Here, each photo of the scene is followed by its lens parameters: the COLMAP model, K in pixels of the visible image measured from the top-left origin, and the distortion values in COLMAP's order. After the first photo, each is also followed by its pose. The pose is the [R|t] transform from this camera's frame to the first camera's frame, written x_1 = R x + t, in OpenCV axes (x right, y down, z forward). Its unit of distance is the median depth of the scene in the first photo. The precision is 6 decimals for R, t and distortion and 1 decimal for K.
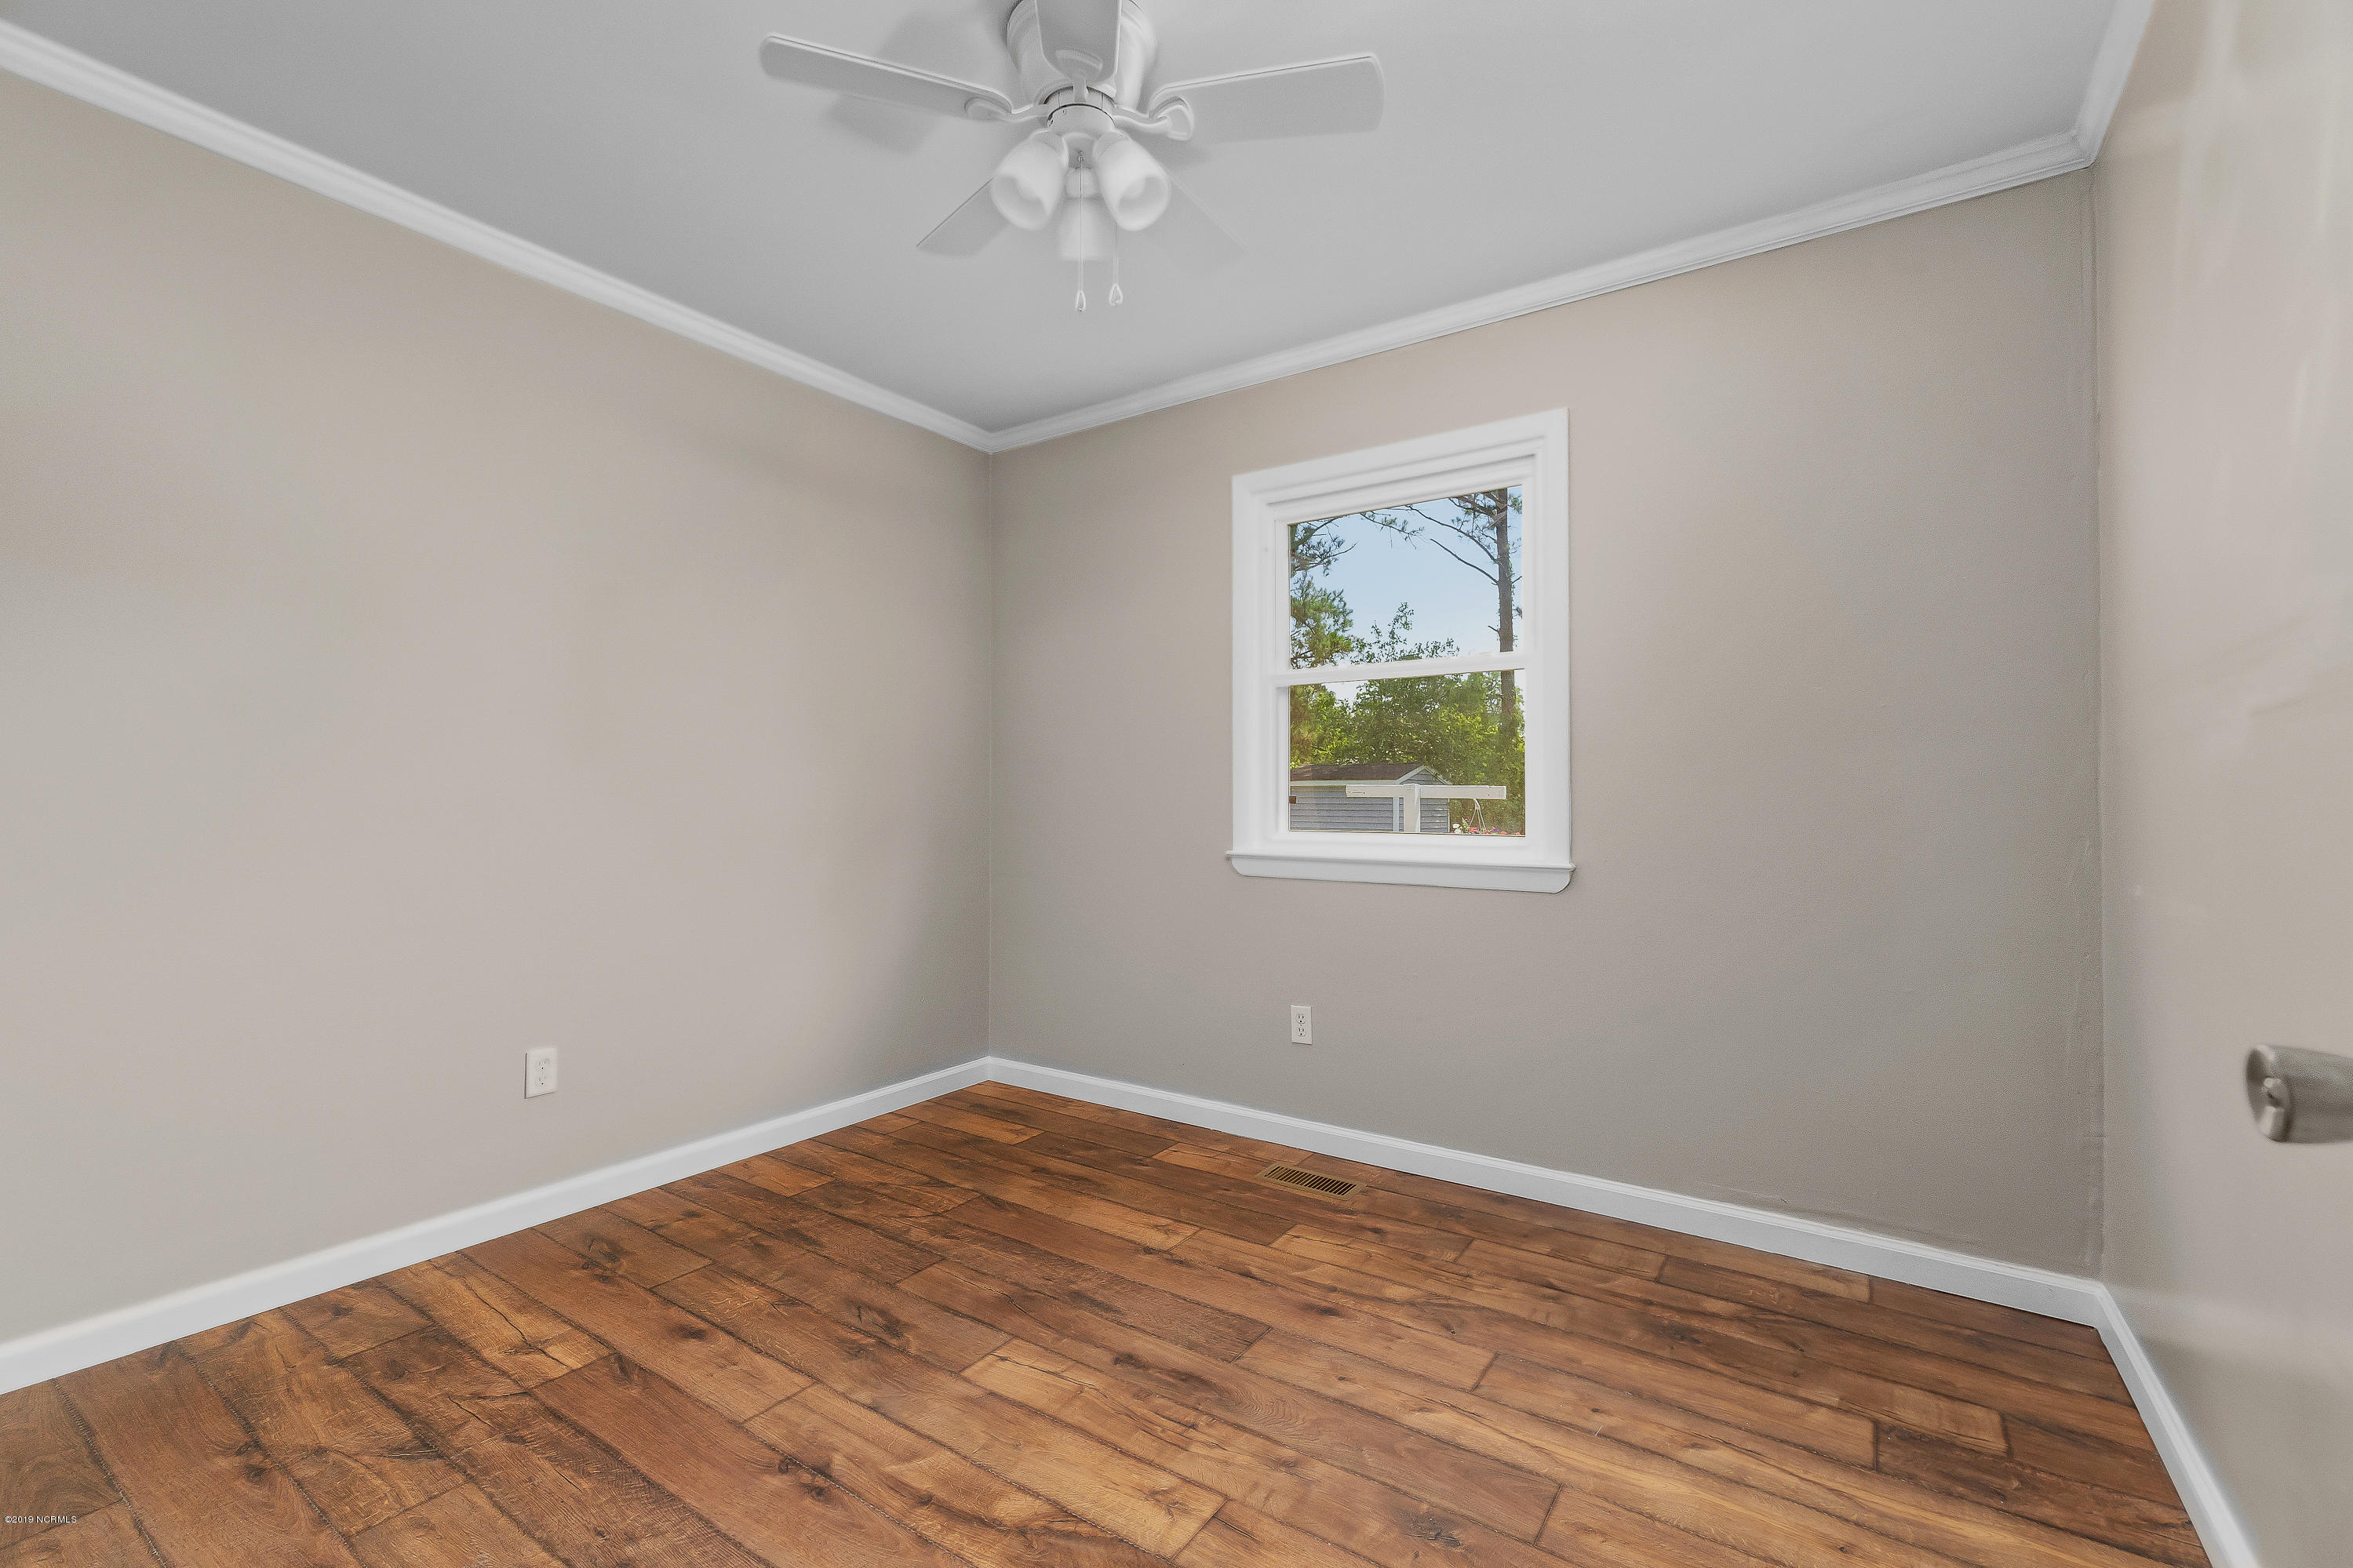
lens RADIAL K [[1009.8, 0, 1189.6], [0, 1009.8, 785.0], [0, 0, 1]] dist [-0.008929, 0.000043]
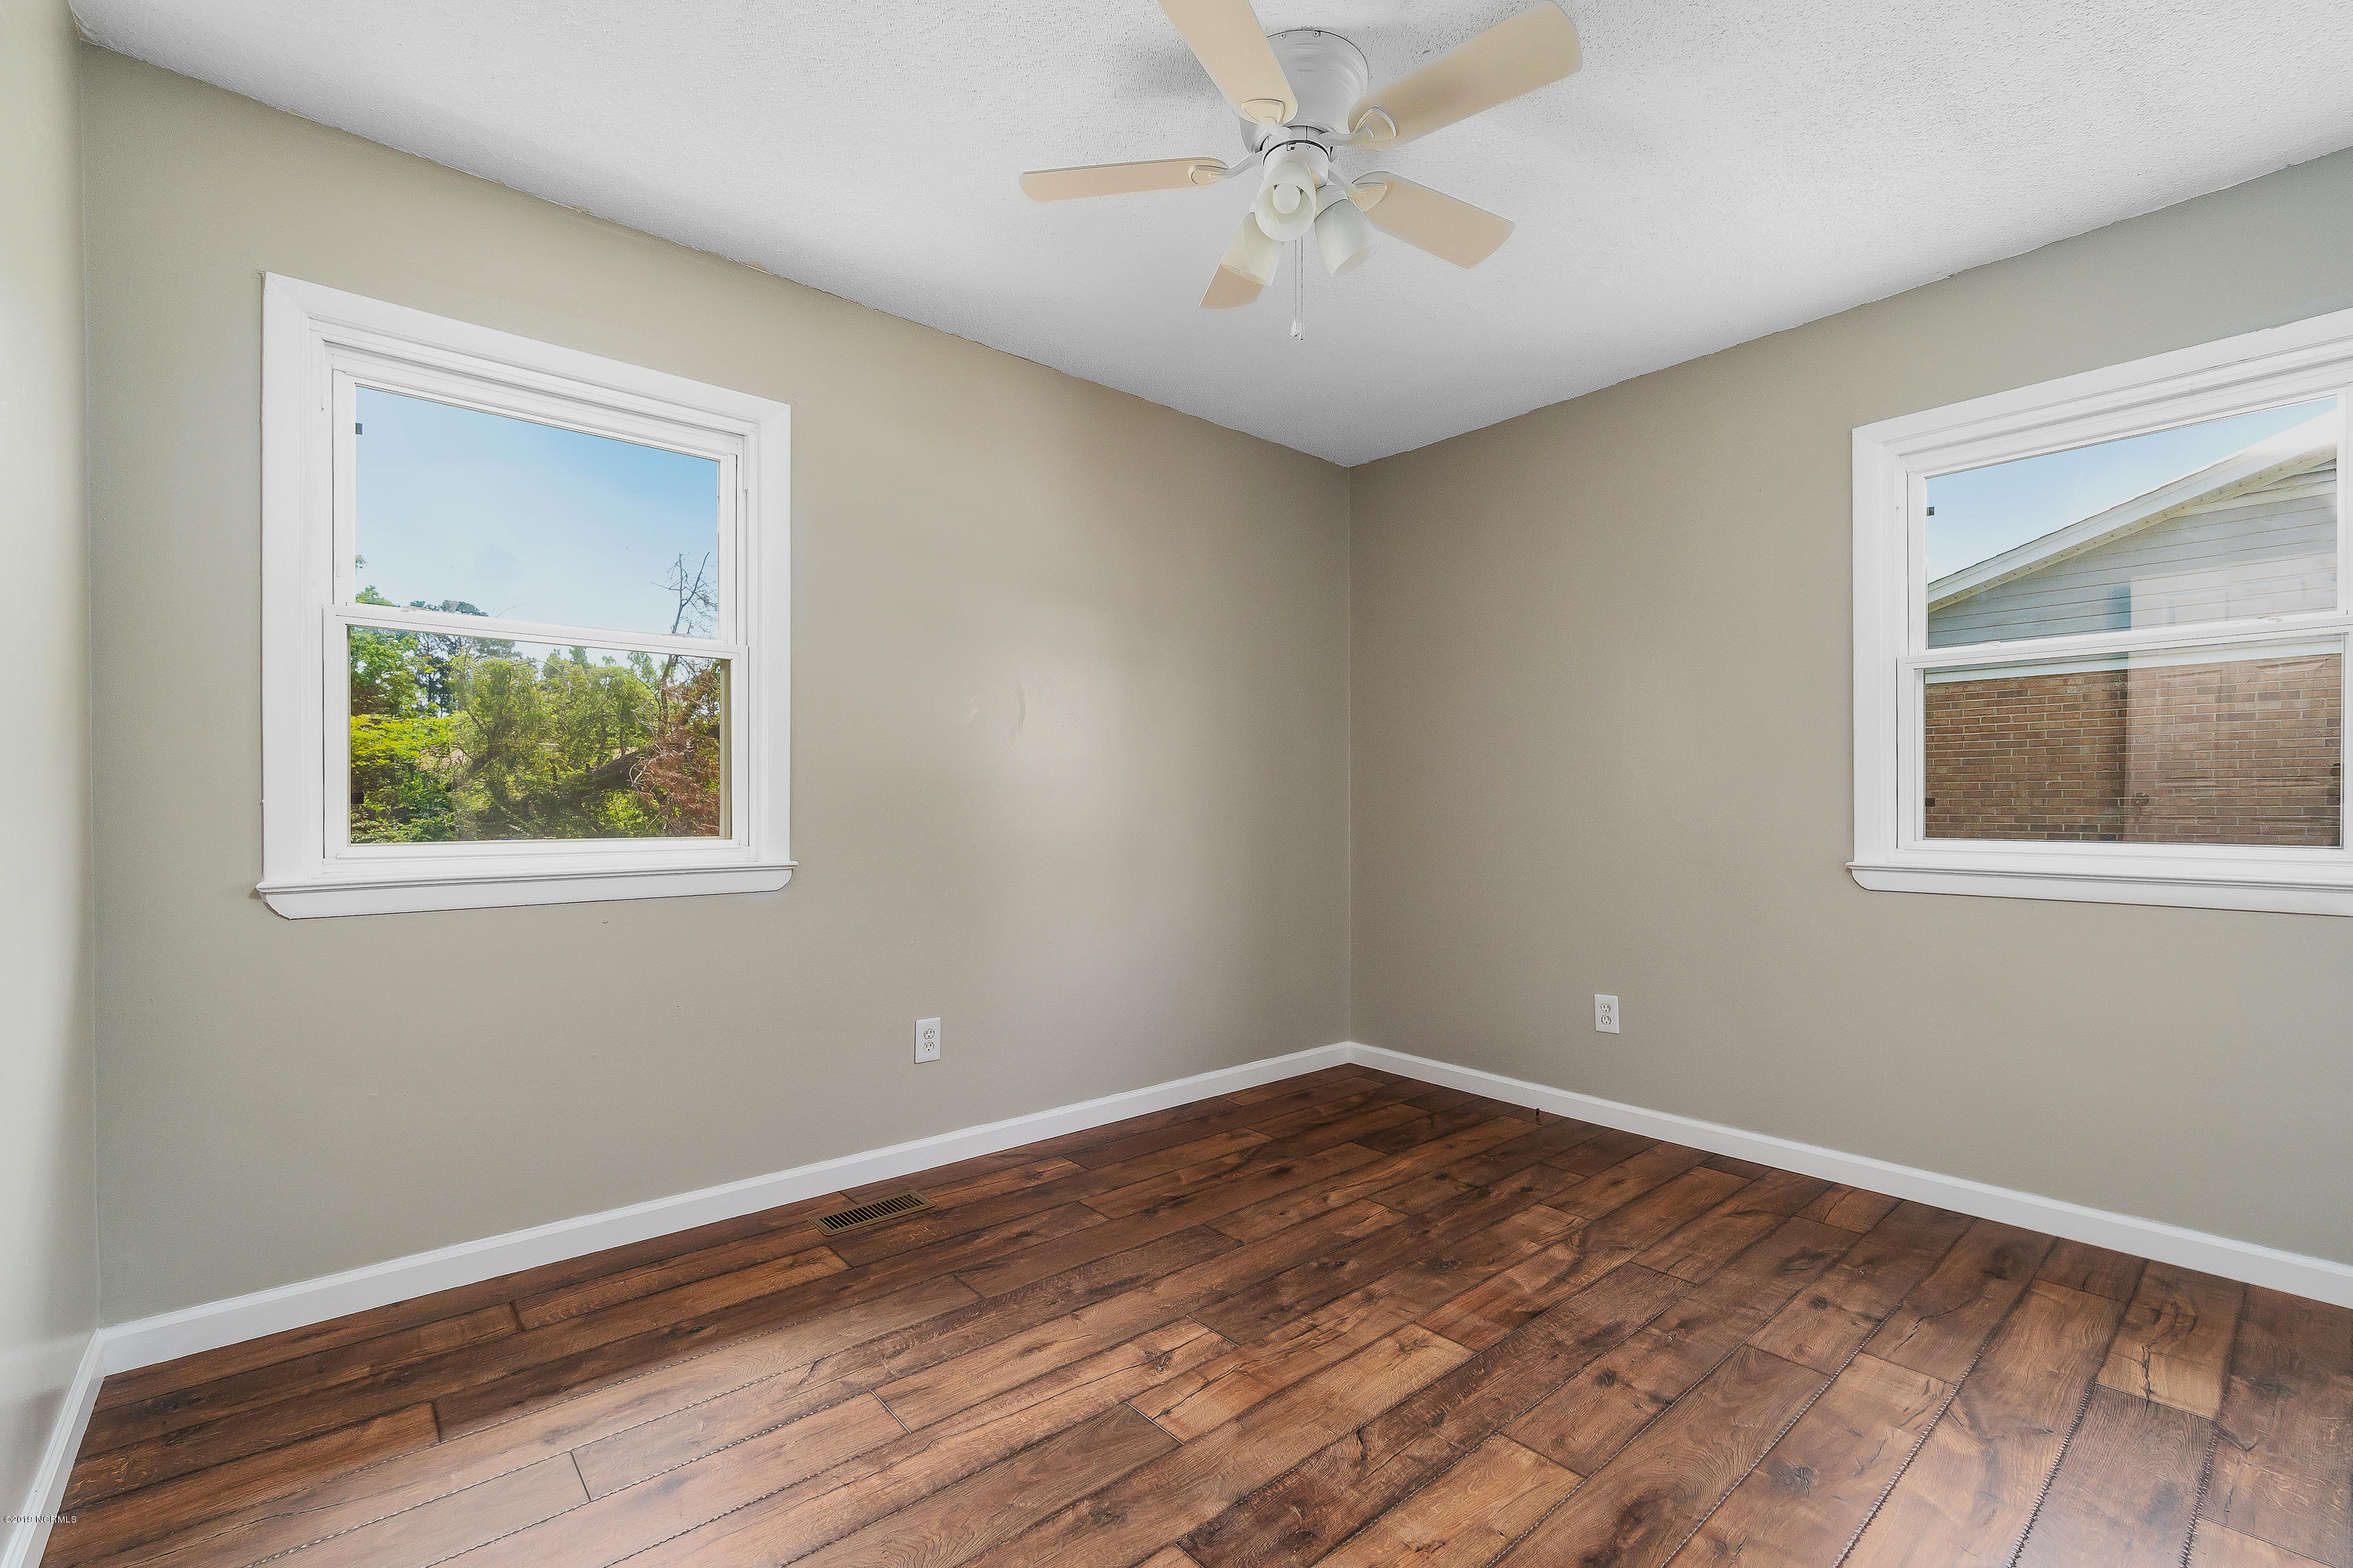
lens RADIAL K [[1009.8, 0, 1192.2], [0, 1009.8, 790.2], [0, 0, 1]] dist [-0.008929, 0.000043]
pose [[0.274538, -0.000289, 0.961576, -1.101661], [-0.013458, 0.999901, 0.004143, -0.005733], [-0.961482, -0.014078, 0.274507, 0.755040]]
